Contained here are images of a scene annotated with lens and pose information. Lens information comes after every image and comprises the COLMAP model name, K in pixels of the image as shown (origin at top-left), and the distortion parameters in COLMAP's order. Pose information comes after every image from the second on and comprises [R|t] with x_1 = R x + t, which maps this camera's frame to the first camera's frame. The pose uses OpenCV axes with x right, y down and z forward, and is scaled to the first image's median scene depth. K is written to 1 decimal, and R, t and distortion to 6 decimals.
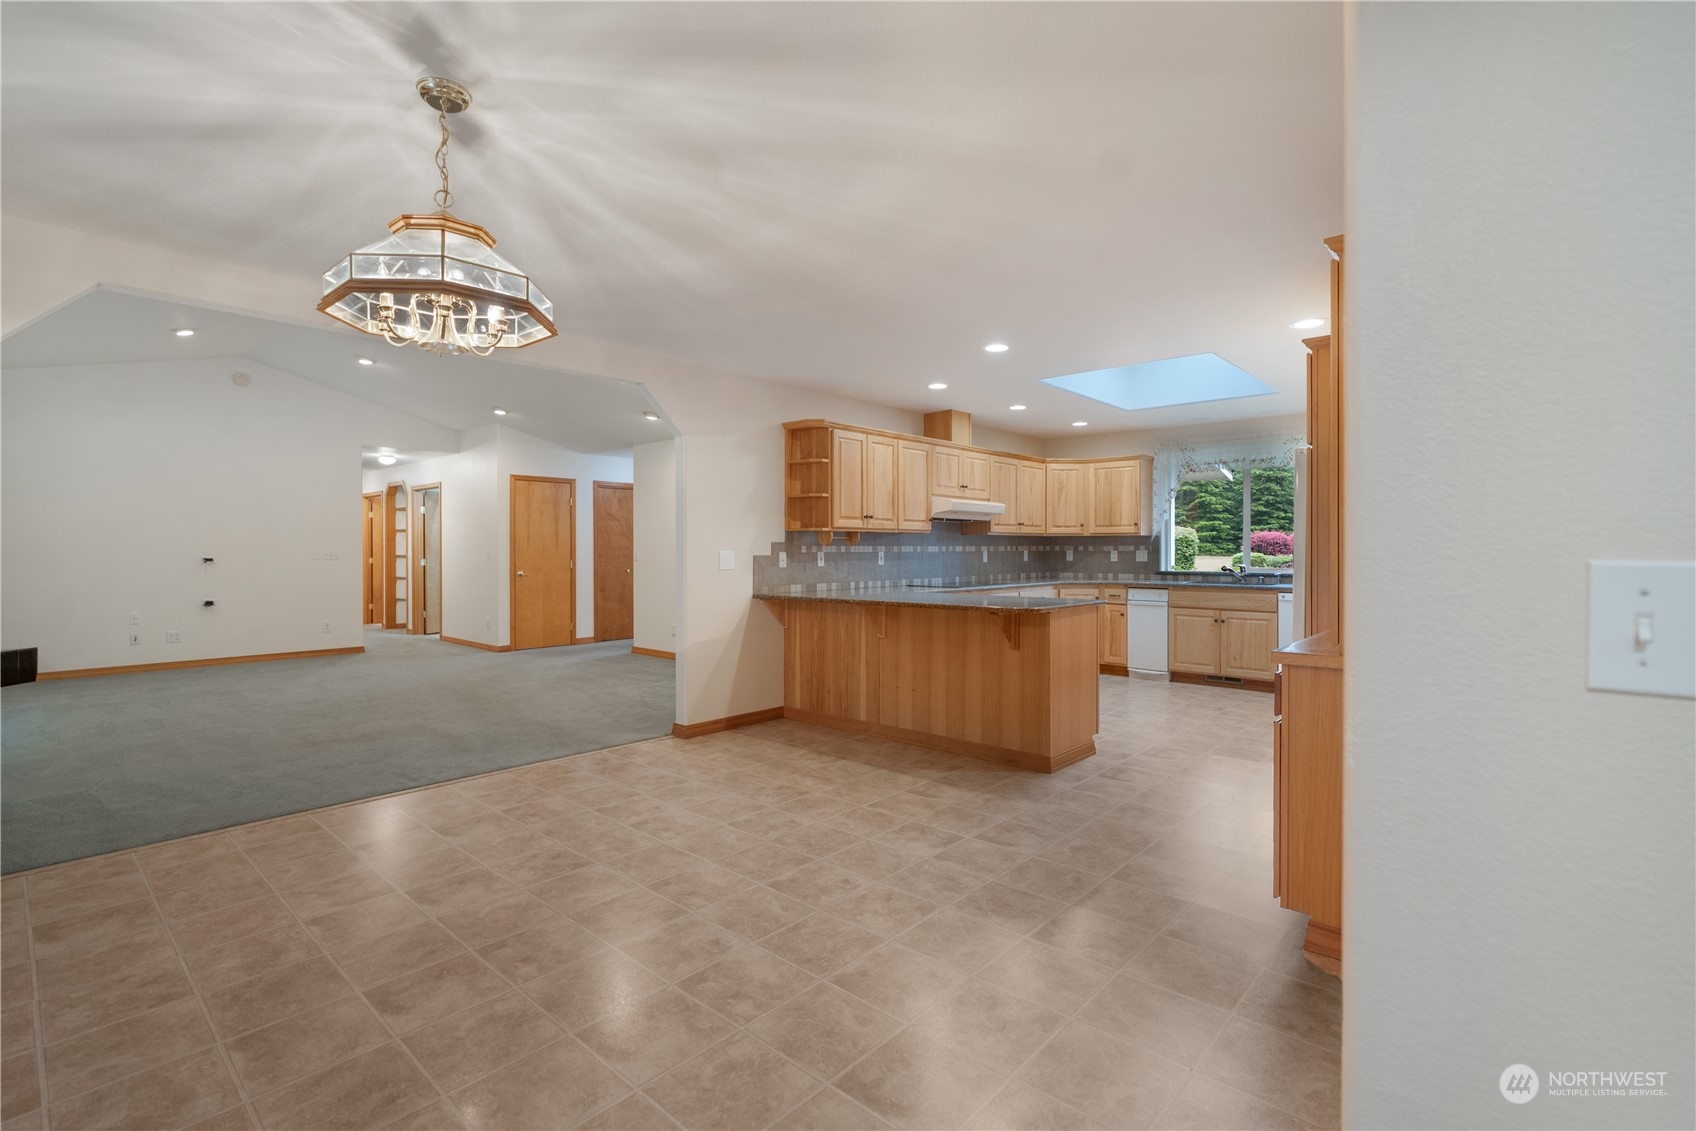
lens RADIAL K [[790.9, 0, 857.9], [0, 790.9, 552.6], [0, 0, 1]] dist [-0.024877, 0.006056]
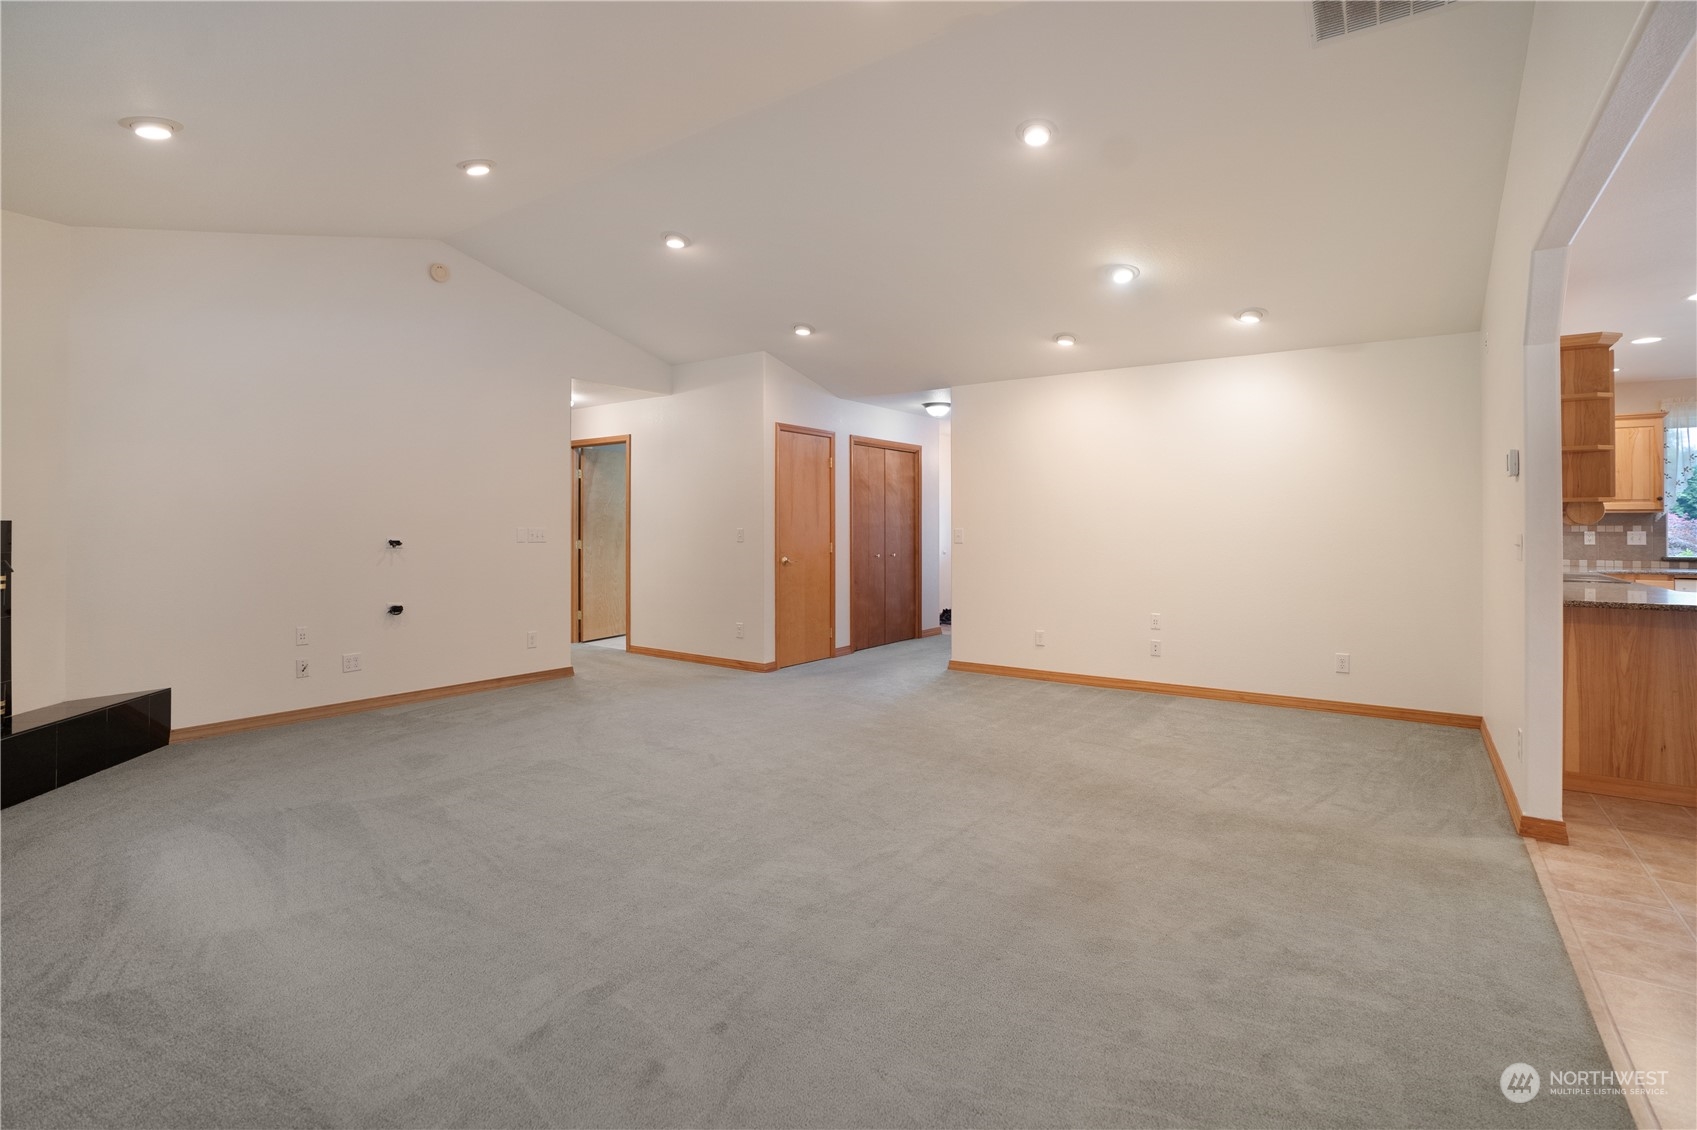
lens RADIAL K [[791.3, 0, 837.2], [0, 791.3, 499.7], [0, 0, 1]] dist [-0.024877, 0.006056]
pose [[0.993842, 0.006475, 0.110618, -0.694971], [-0.002066, 0.999200, -0.039928, -0.002378], [-0.110788, 0.039453, 0.993061, 0.376505]]
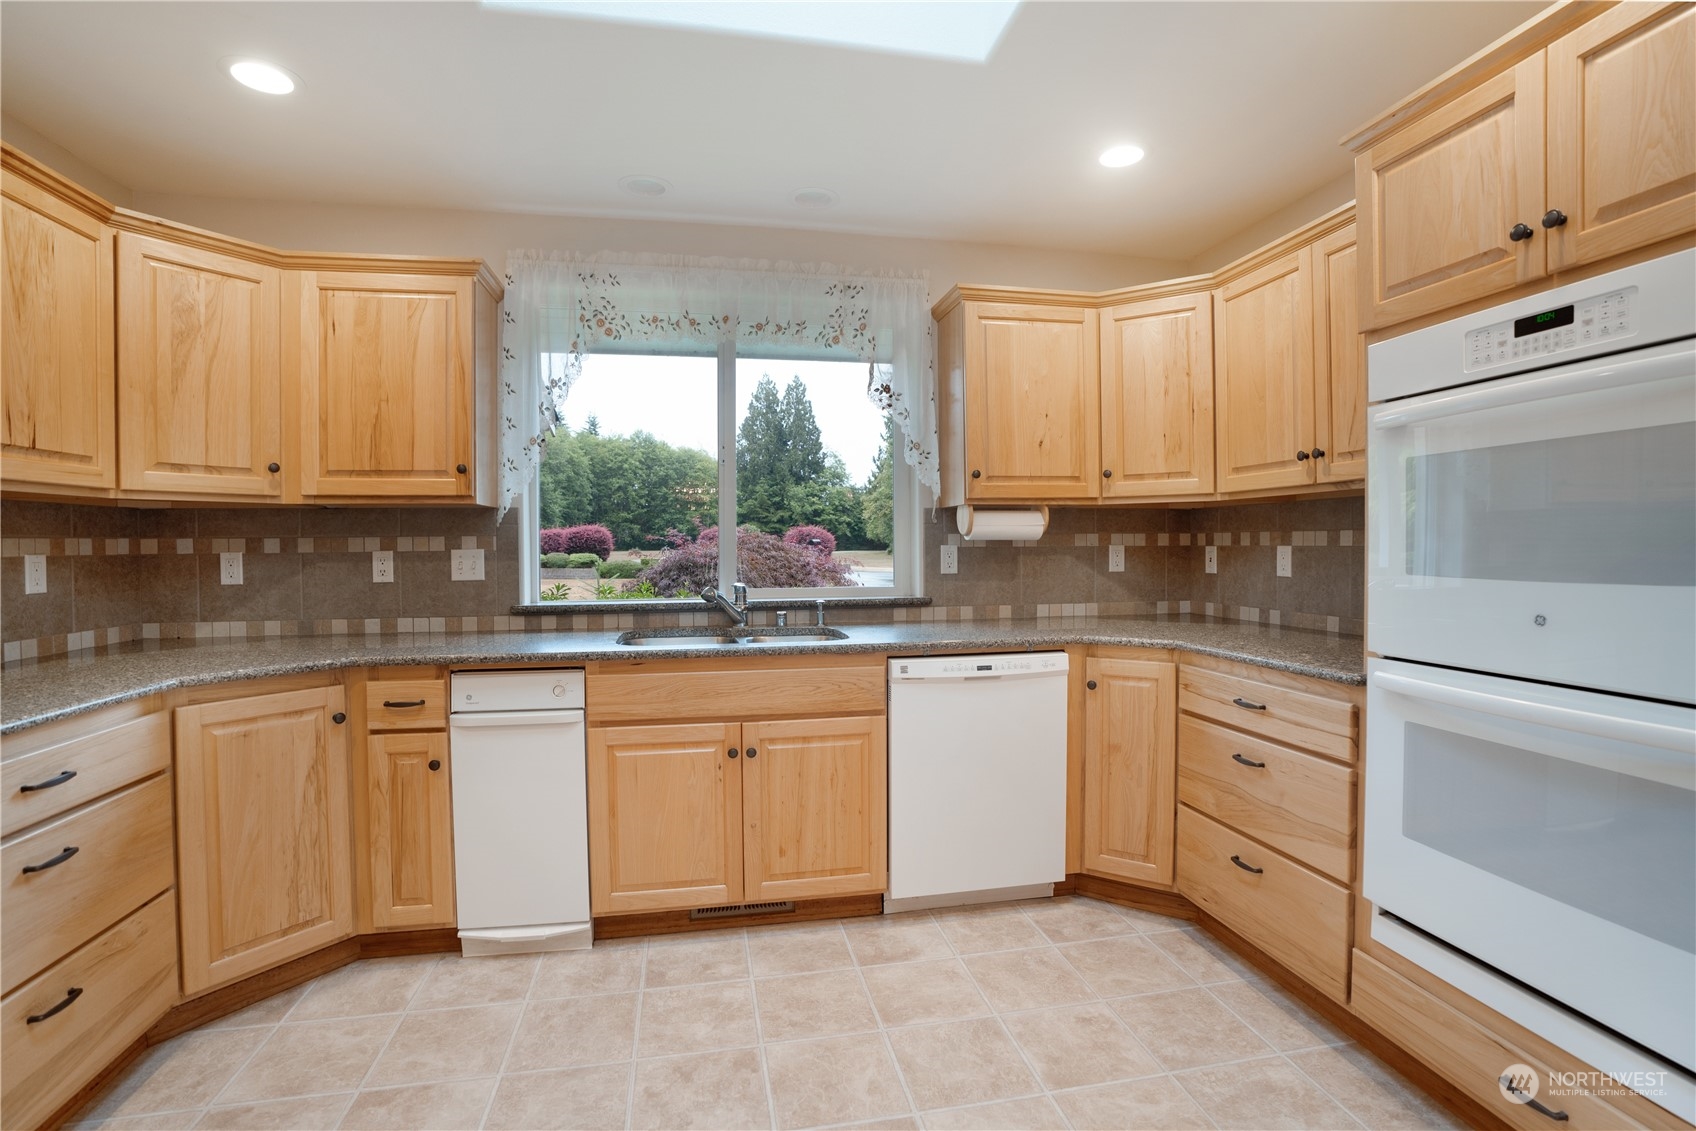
lens RADIAL K [[790.9, 0, 807.0], [0, 790.9, 554.1], [0, 0, 1]] dist [-0.024877, 0.006056]
pose [[0.640940, -0.014419, 0.767455, 0.234961], [0.012545, 0.999887, 0.008308, -0.002449], [-0.767488, 0.004303, 0.641049, 0.830948]]
